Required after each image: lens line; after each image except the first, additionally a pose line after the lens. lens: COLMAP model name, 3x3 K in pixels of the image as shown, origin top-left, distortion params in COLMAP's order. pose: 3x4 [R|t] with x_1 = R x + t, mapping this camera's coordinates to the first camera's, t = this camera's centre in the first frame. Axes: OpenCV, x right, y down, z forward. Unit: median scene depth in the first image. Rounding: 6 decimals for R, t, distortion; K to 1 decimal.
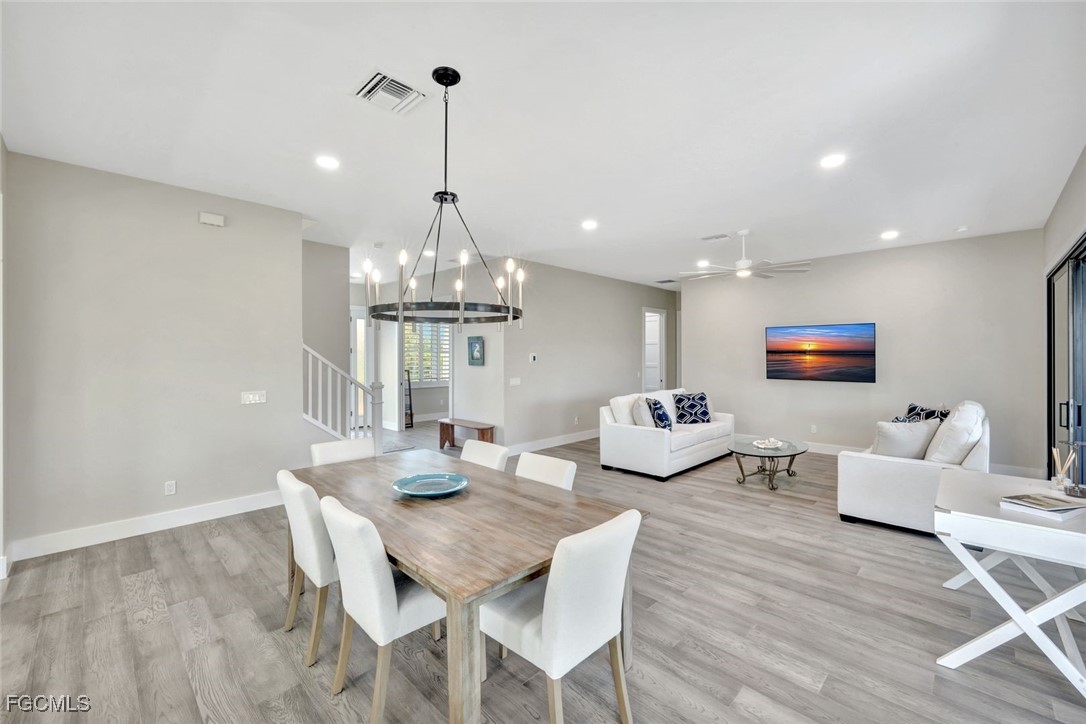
lens RADIAL K [[443.7, 0, 534.7], [0, 443.7, 355.0], [0, 0, 1]] dist [-0.010133, 0.000166]
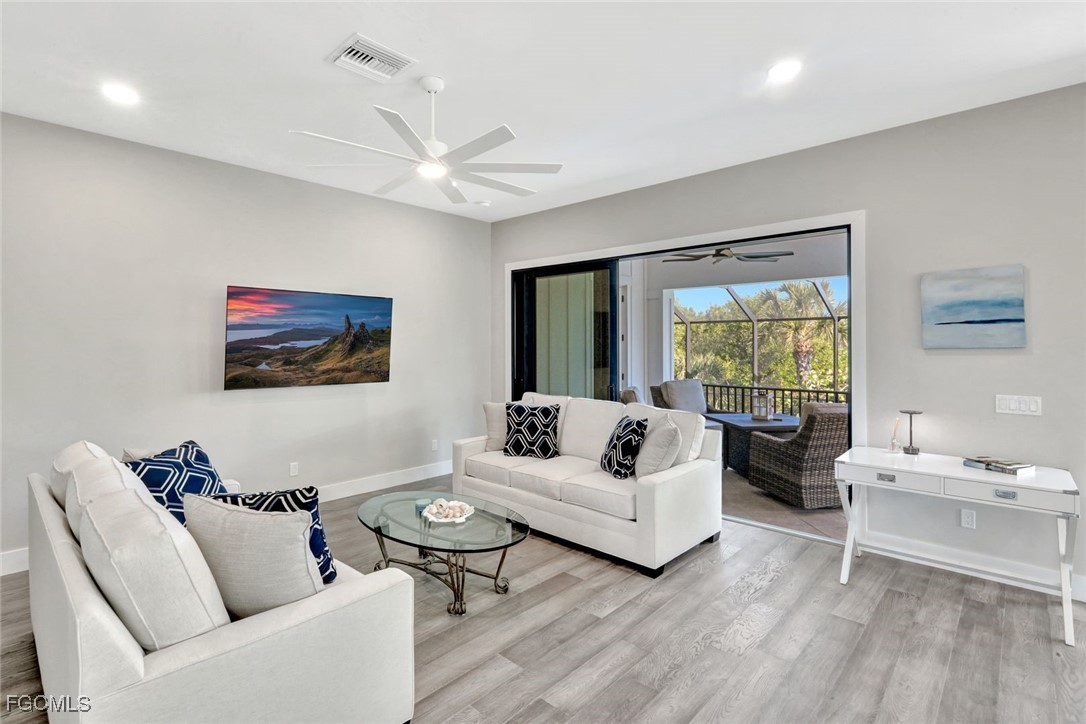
lens RADIAL K [[519.0, 0, 542.3], [0, 519.0, 344.7], [0, 0, 1]] dist [0.001080, 0.000163]
pose [[-0.048633, 0.002954, 0.998812, -0.084765], [-0.000113, 0.999996, -0.002963, 0.007275], [-0.998817, -0.000257, -0.048633, 0.904815]]
